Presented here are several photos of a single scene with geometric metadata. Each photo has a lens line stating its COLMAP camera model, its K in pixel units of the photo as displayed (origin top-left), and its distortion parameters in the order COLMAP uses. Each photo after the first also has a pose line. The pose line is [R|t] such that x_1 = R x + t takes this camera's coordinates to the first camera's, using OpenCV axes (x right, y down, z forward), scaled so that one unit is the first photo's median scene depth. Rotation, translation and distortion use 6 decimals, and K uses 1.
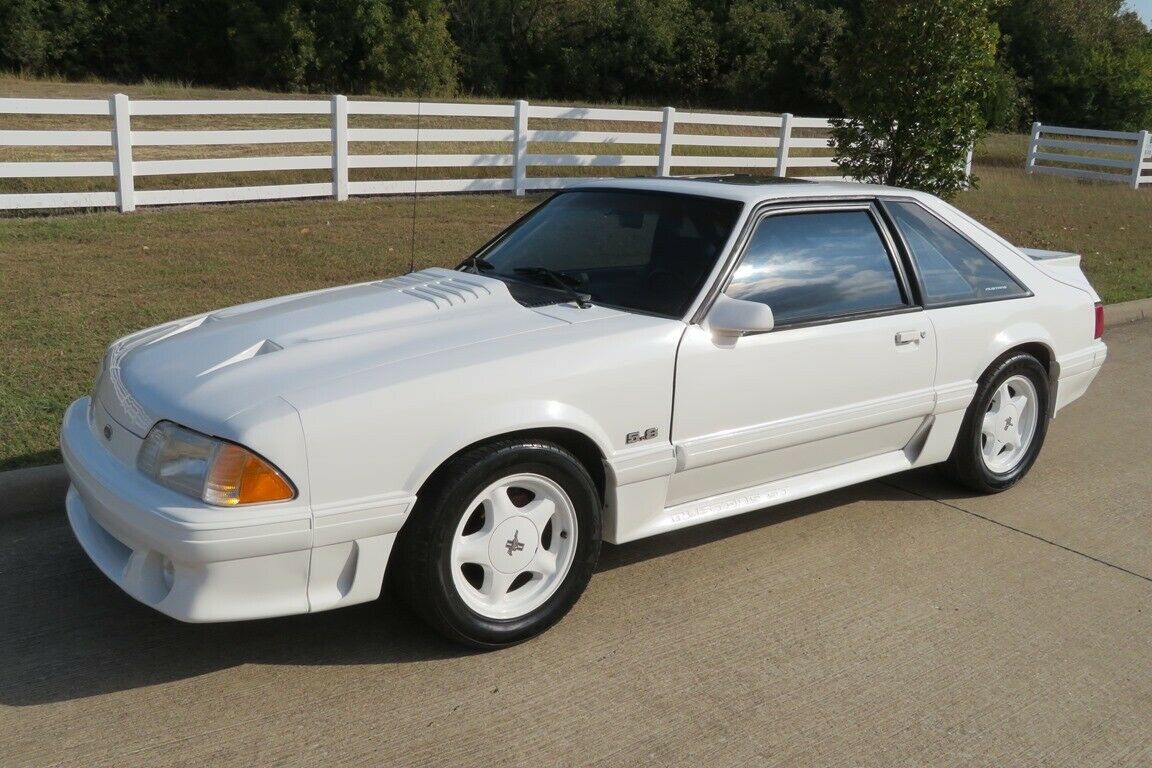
lens RADIAL K [[1000.8, 0, 579.4], [0, 1000.8, 379.1], [0, 0, 1]] dist [-0.014323, -0.000381]
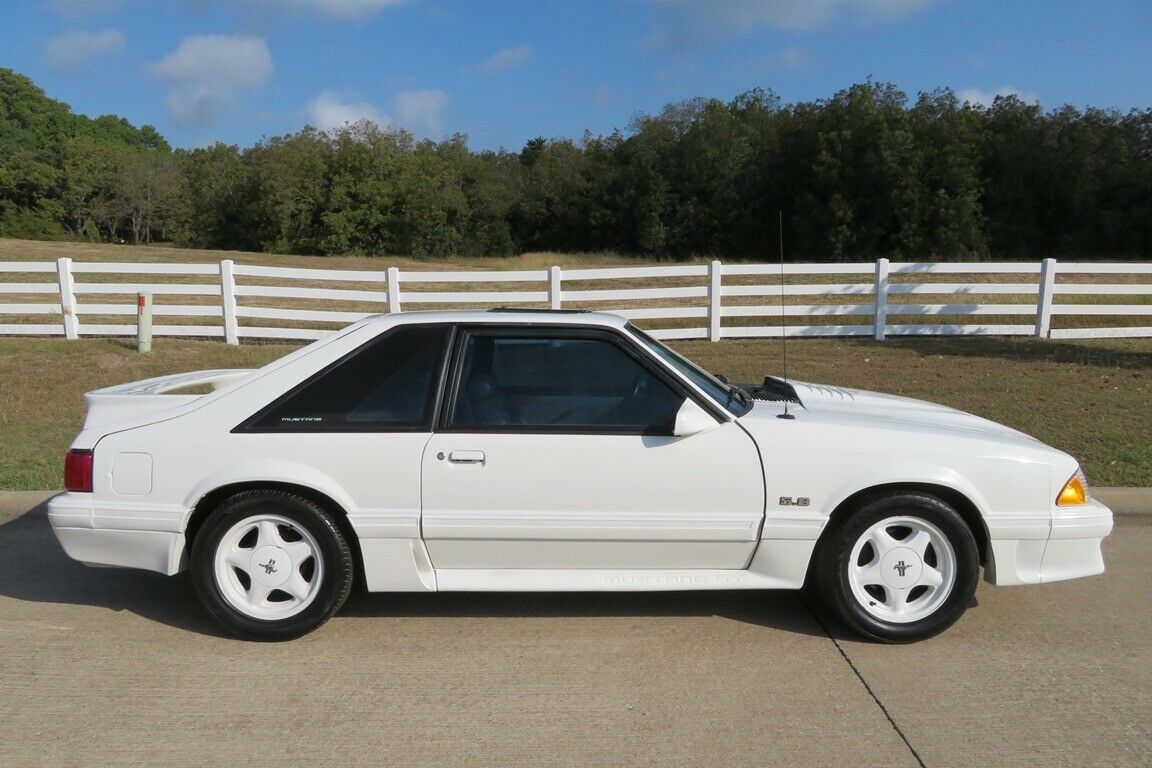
lens RADIAL K [[817.3, 0, 576.0], [0, 817.3, 384.0], [0, 0, 1]] dist [-0.008819, -0.000090]
pose [[0.819367, 0.039327, -0.571919, 0.216066], [-0.115289, 0.988566, -0.097193, -0.004158], [0.561557, 0.145573, 0.814532, 0.062131]]
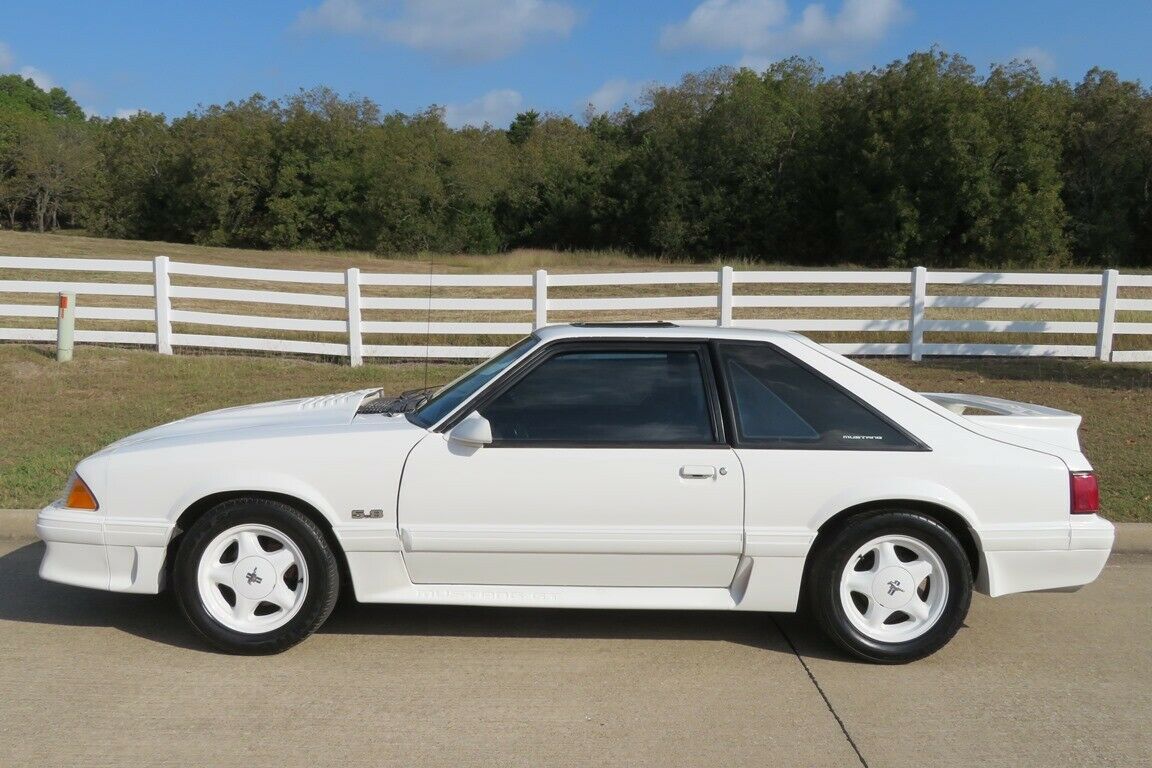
lens RADIAL K [[1000.8, 0, 579.4], [0, 1000.8, 379.1], [0, 0, 1]] dist [-0.014323, -0.000381]
pose [[0.822800, 0.034390, -0.567289, 0.256089], [-0.129569, 0.983232, -0.128324, 0.004107], [0.553364, 0.179088, 0.813459, 0.021981]]
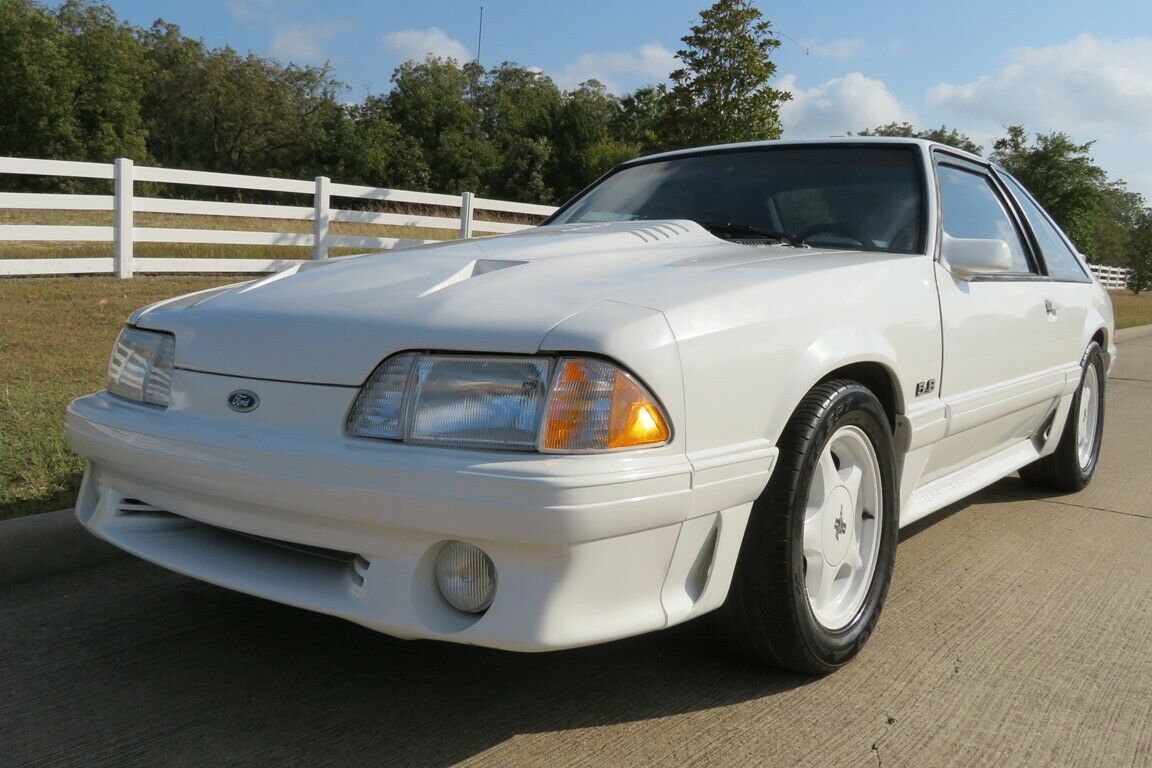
lens RADIAL K [[1000.8, 0, 579.4], [0, 1000.8, 379.1], [0, 0, 1]] dist [-0.014323, -0.000381]
pose [[0.958006, -0.033045, 0.284839, -0.110251], [0.067656, 0.991341, -0.112540, 0.031012], [-0.278654, 0.127085, 0.951946, 0.080944]]
